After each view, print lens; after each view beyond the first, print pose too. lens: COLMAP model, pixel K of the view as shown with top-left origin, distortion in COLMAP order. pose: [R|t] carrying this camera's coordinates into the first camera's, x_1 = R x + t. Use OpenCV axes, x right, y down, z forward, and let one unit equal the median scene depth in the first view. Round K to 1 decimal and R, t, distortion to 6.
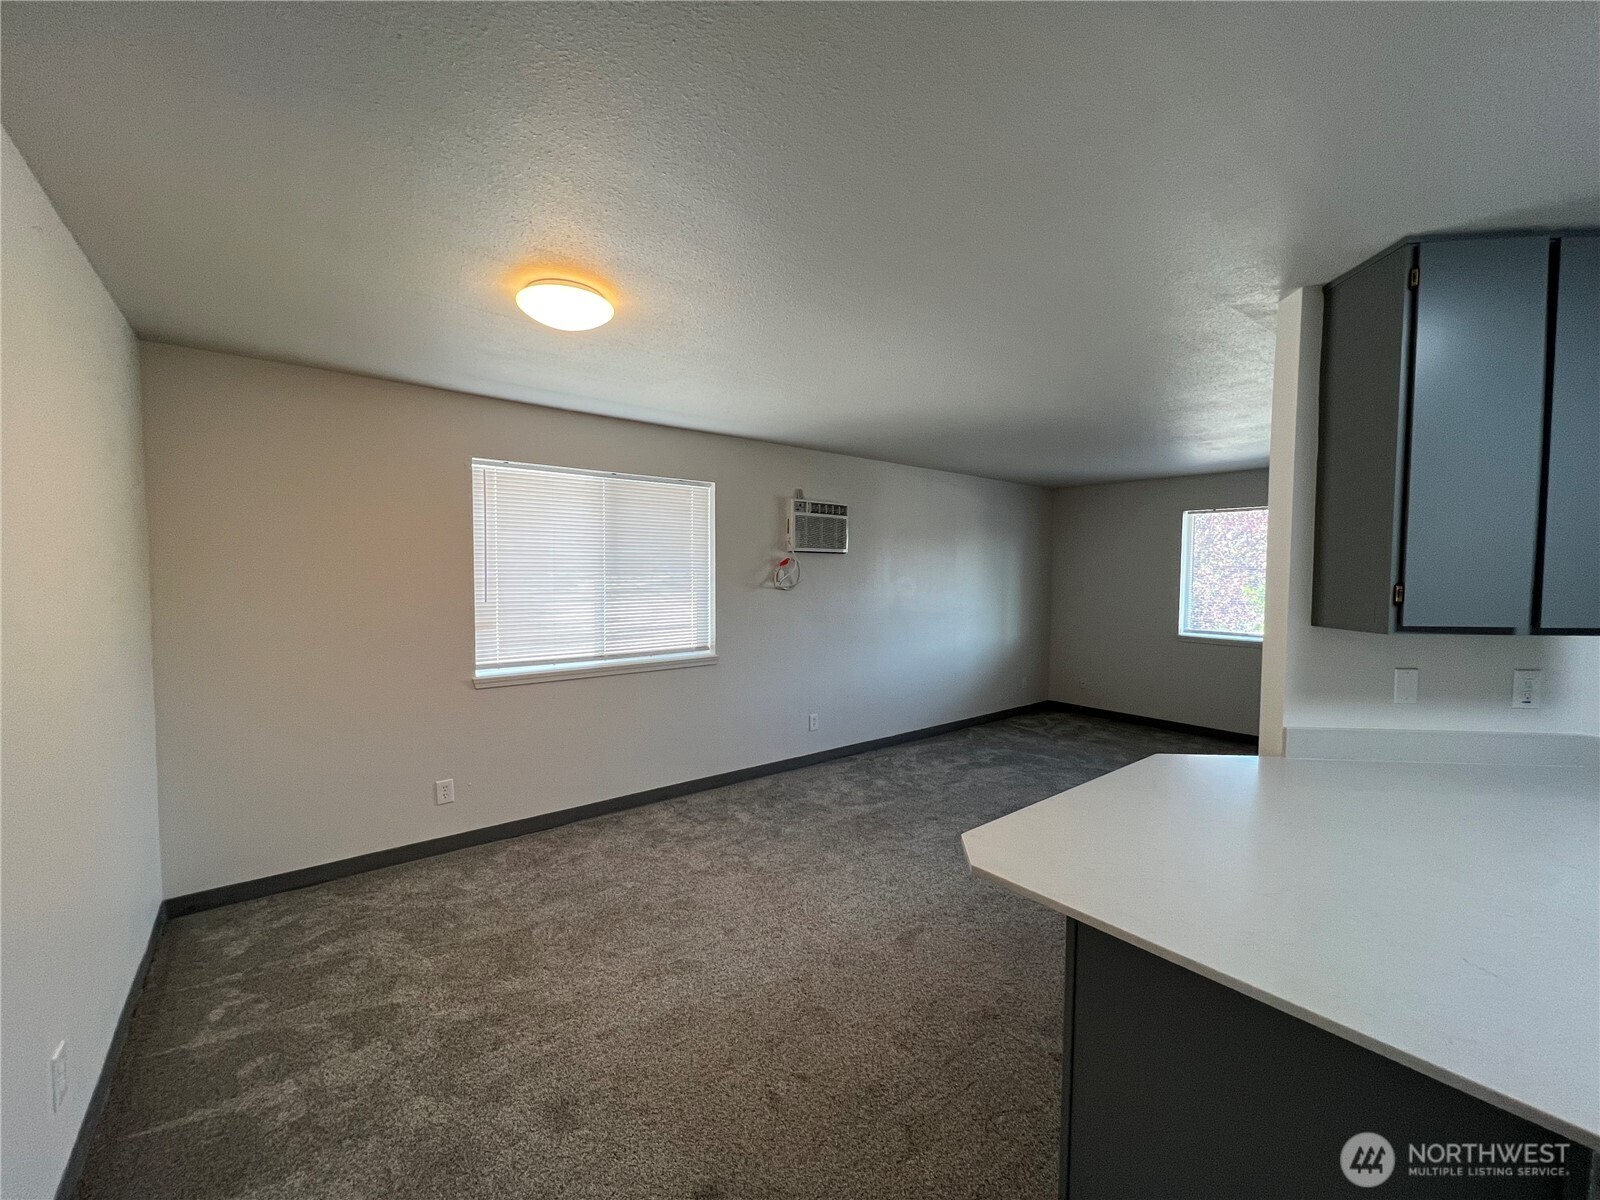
lens RADIAL K [[636.1, 0, 797.1], [0, 636.1, 600.5], [0, 0, 1]] dist [-0.002849, 0.000067]
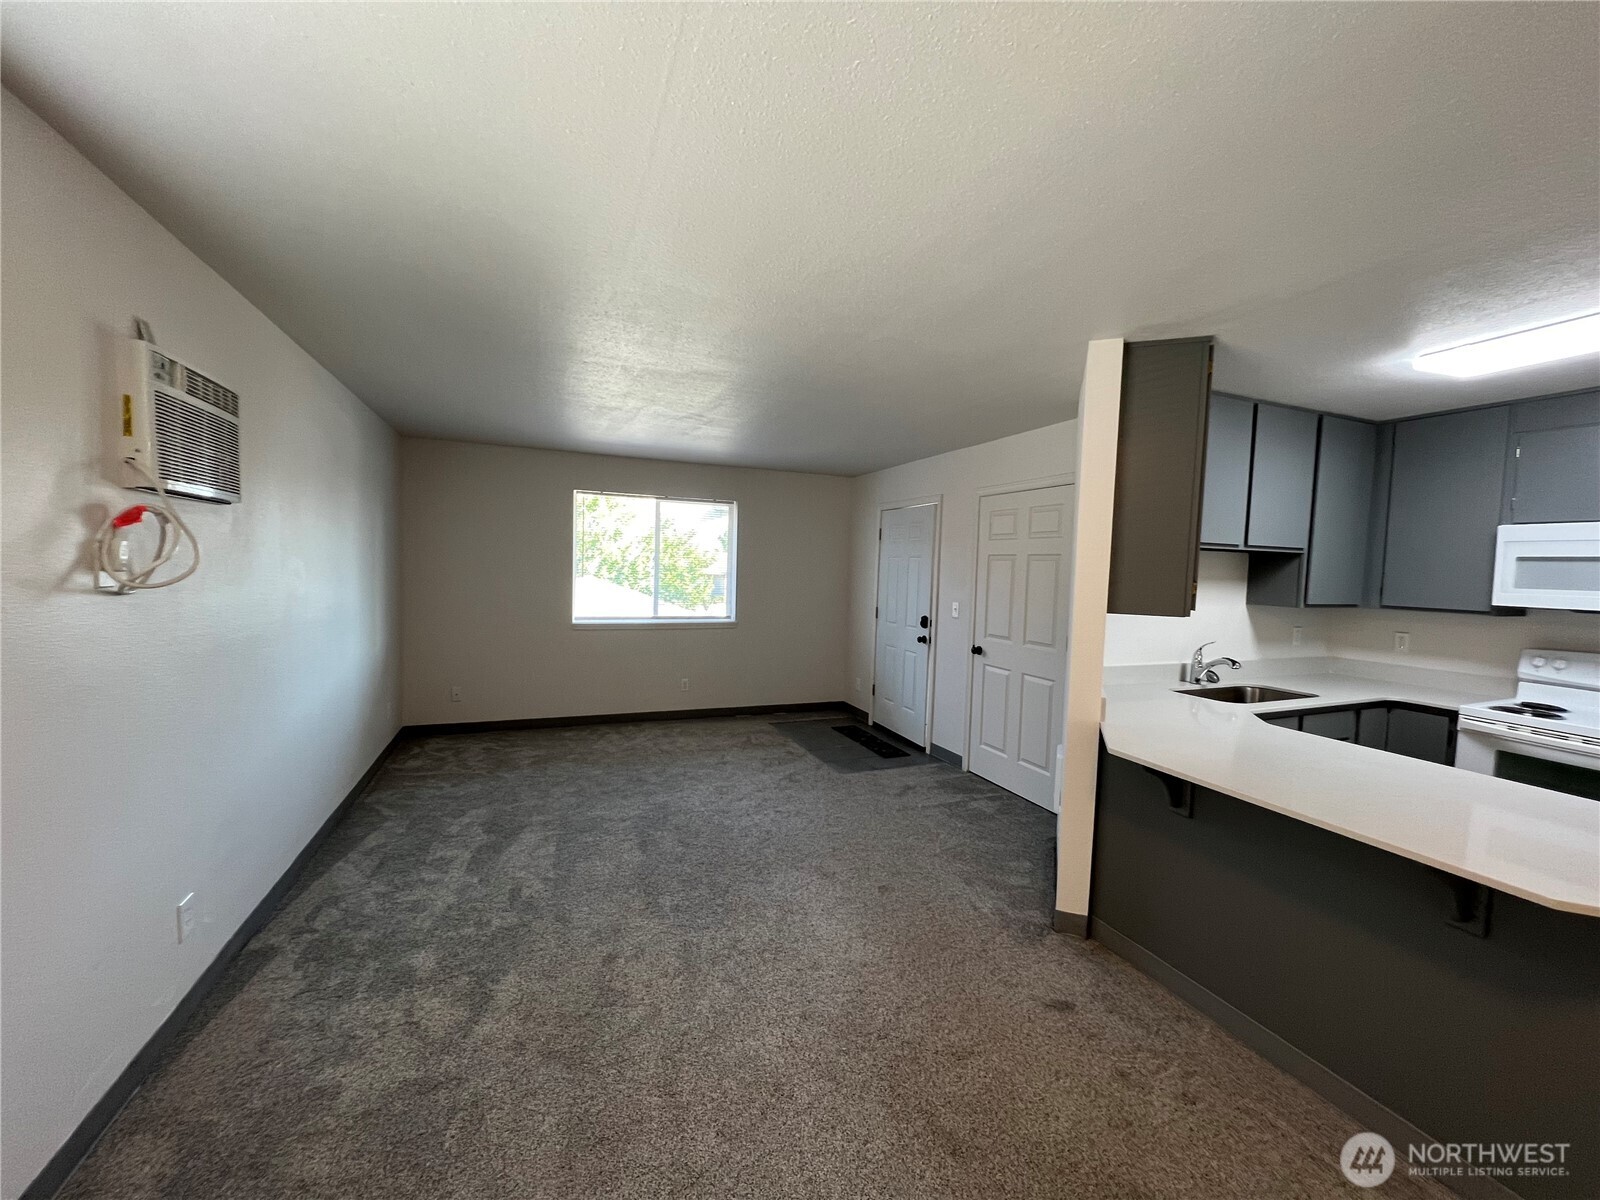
lens RADIAL K [[636.1, 0, 797.4], [0, 636.1, 601.0], [0, 0, 1]] dist [-0.002849, 0.000067]
pose [[0.284825, -0.051781, 0.957180, -0.263891], [0.015165, 0.998658, 0.049512, -0.025926], [-0.958460, 0.000413, 0.285228, 0.565168]]
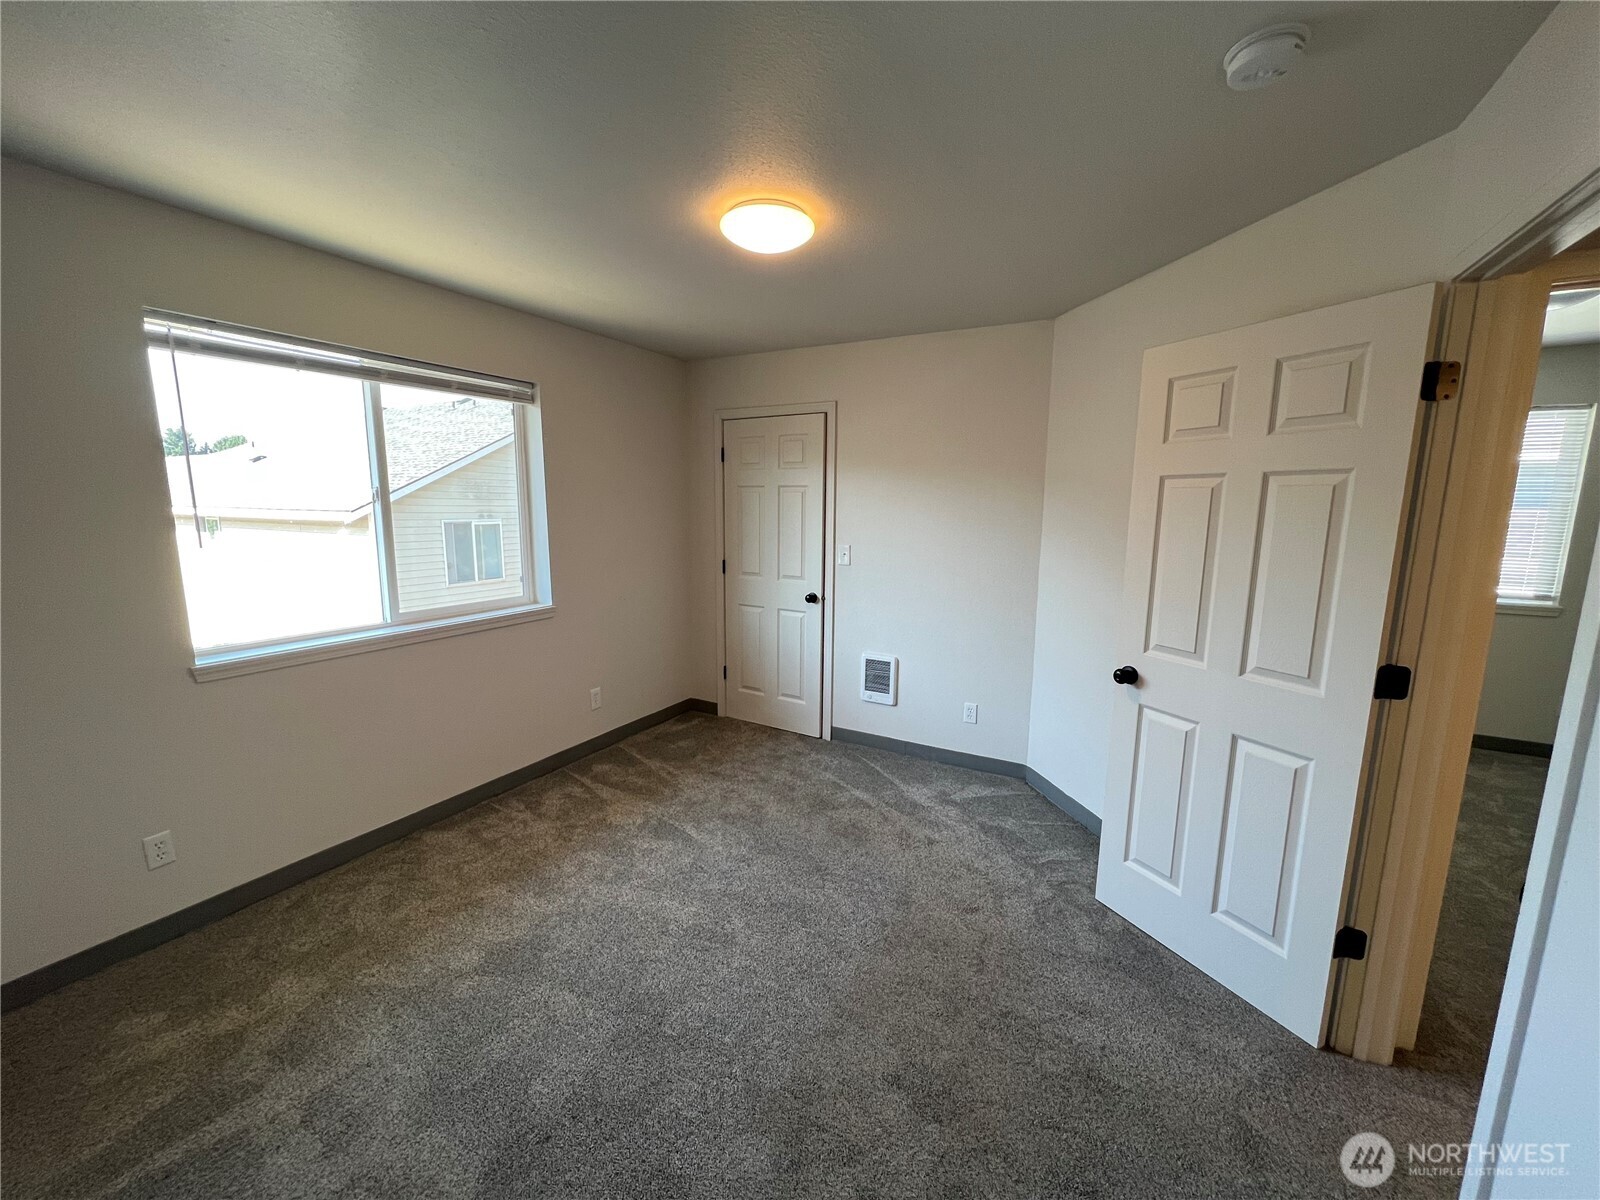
lens RADIAL K [[636.1, 0, 807.4], [0, 636.1, 613.7], [0, 0, 1]] dist [-0.002849, 0.000067]
pose [[-0.292920, -0.188356, 0.937401, 0.085005], [0.039387, 0.977195, 0.208660, -0.056883], [-0.955325, 0.098042, -0.278821, 0.929040]]
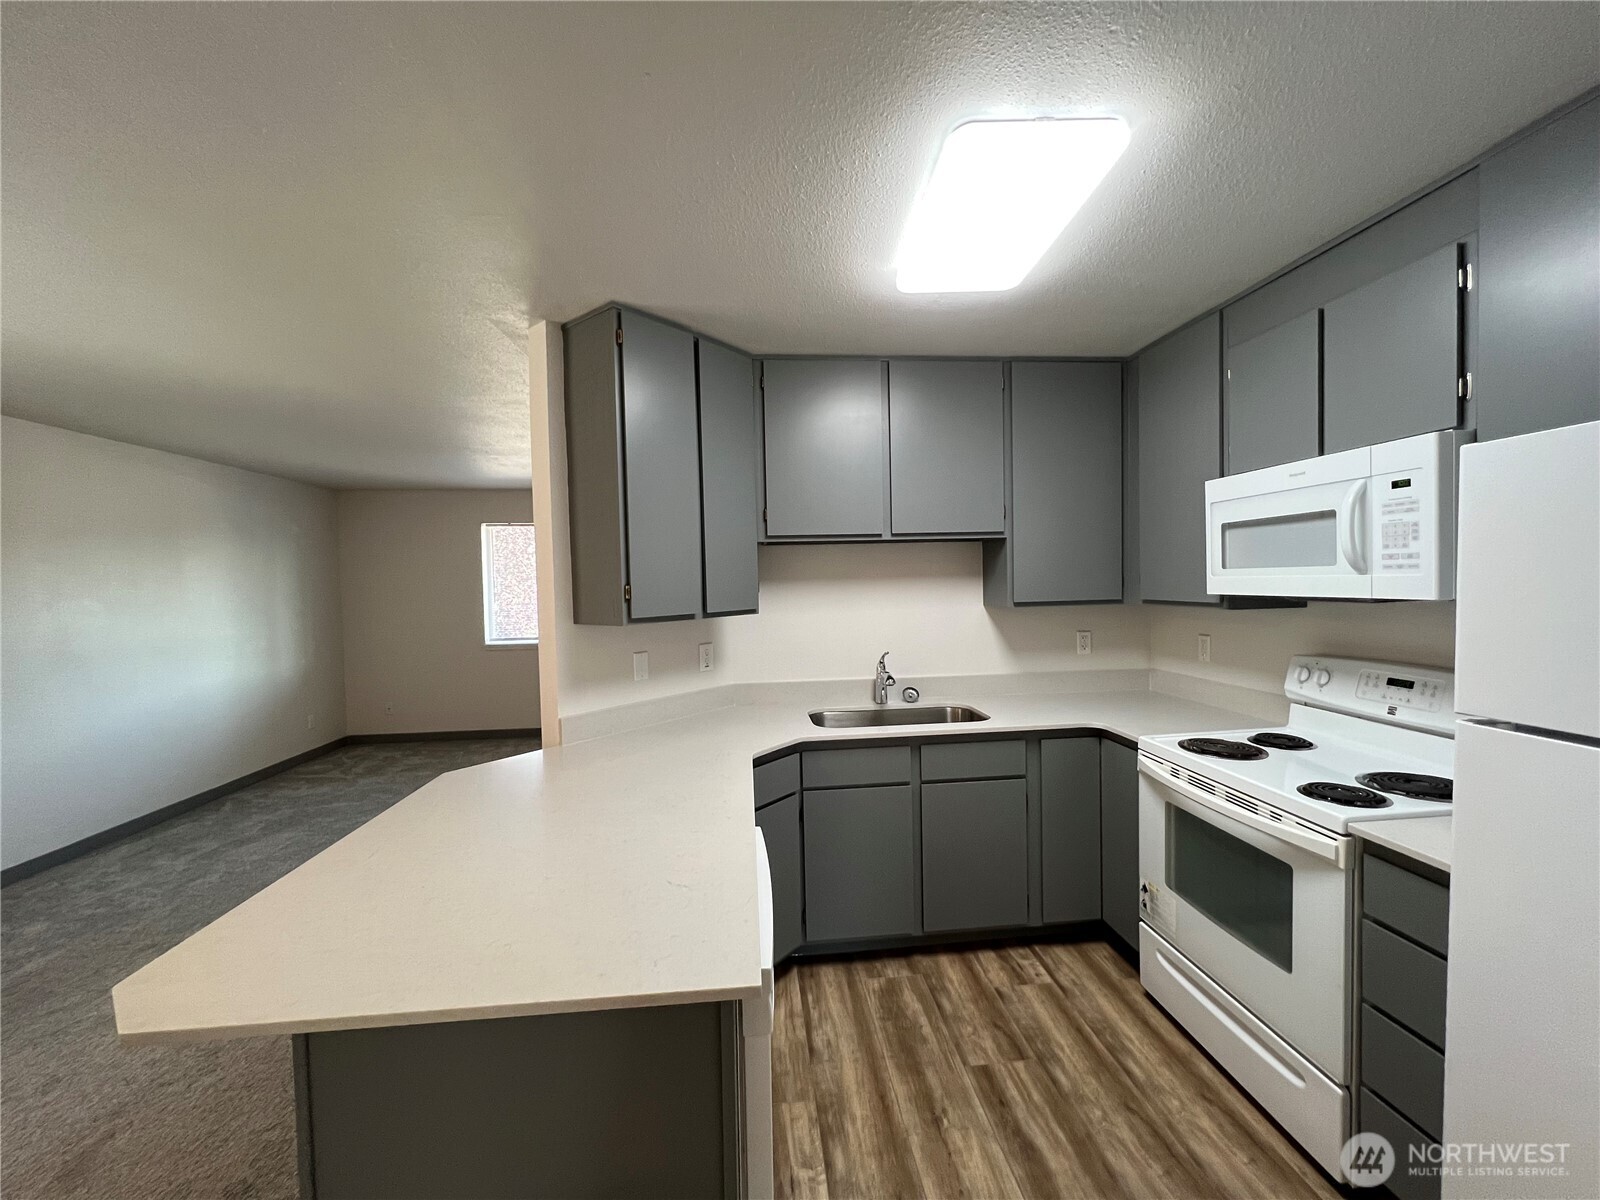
lens RADIAL K [[636.1, 0, 800.1], [0, 636.1, 601.0], [0, 0, 1]] dist [-0.002849, 0.000067]
pose [[0.550316, -0.045363, 0.833723, 0.041166], [0.062717, 0.997948, 0.012901, 0.004267], [-0.832597, 0.045189, 0.552032, 0.016970]]
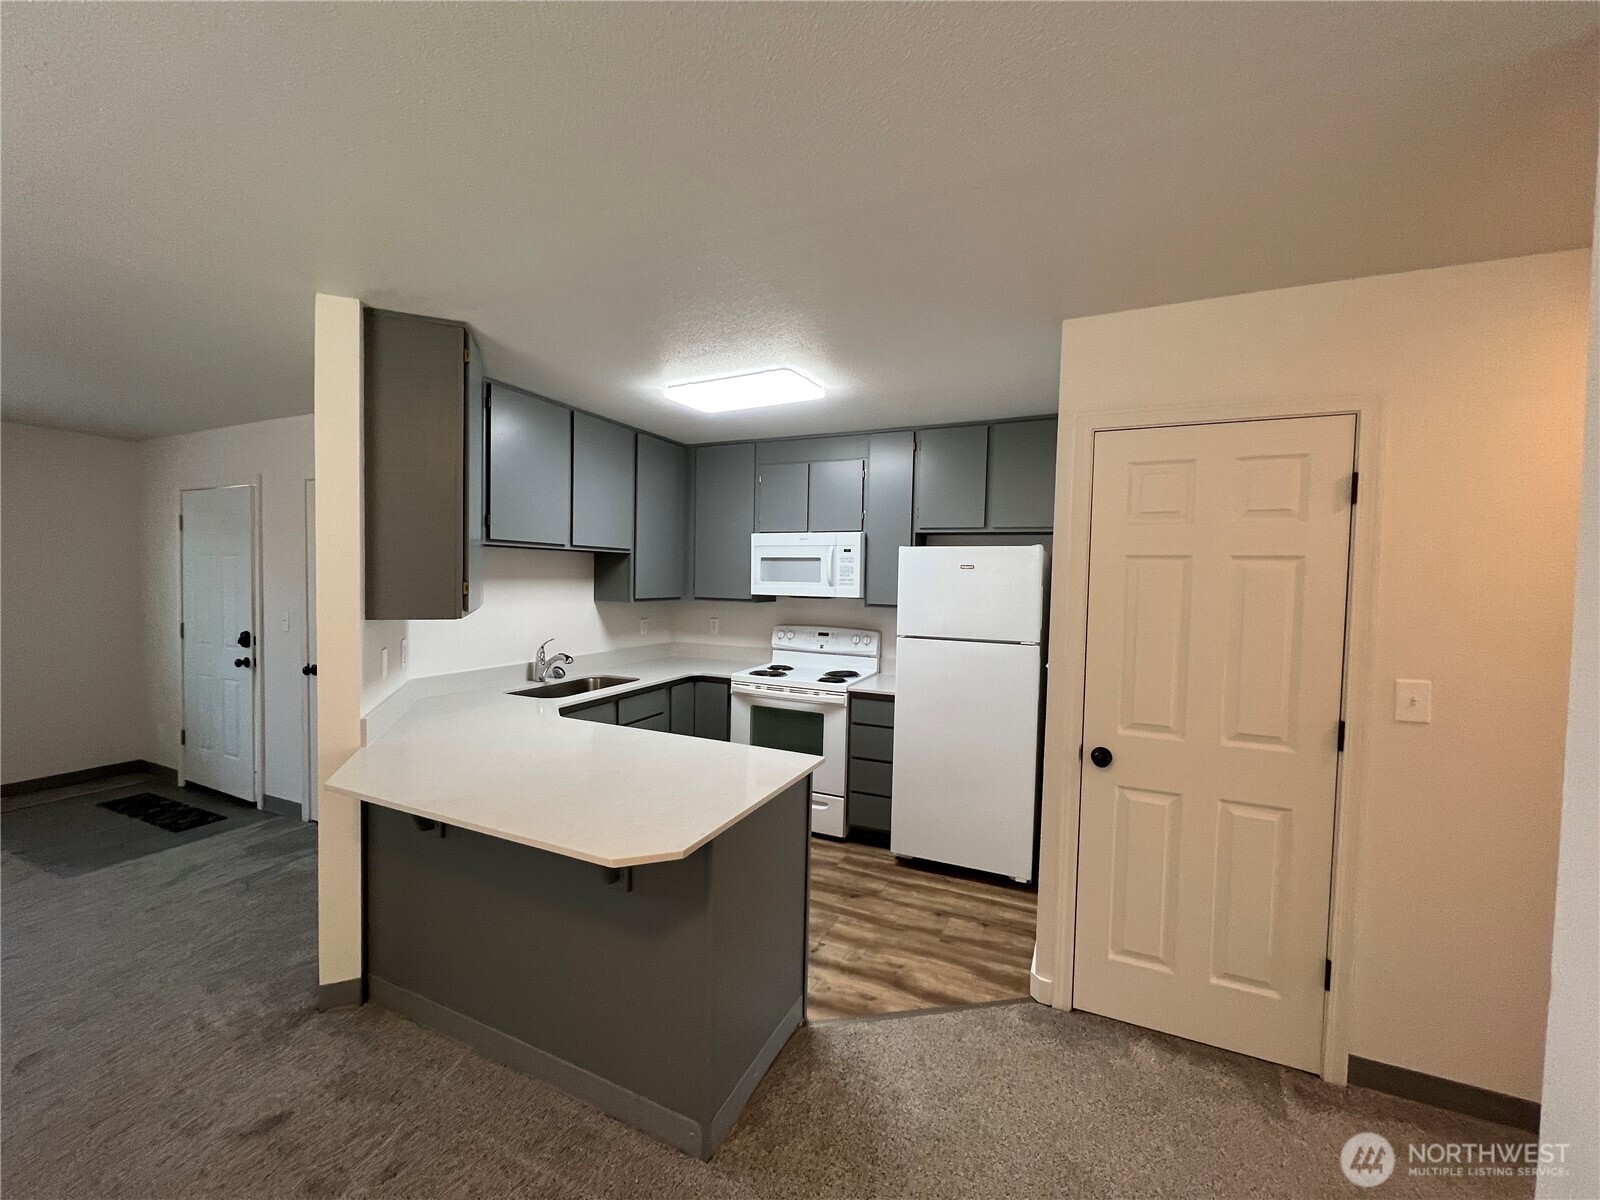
lens RADIAL K [[636.1, 0, 796.4], [0, 636.1, 602.7], [0, 0, 1]] dist [-0.002849, 0.000067]
pose [[-0.450887, -0.049593, 0.891202, -0.223794], [0.018387, 0.997727, 0.064823, -0.021331], [-0.892392, 0.045614, -0.448950, 0.382668]]
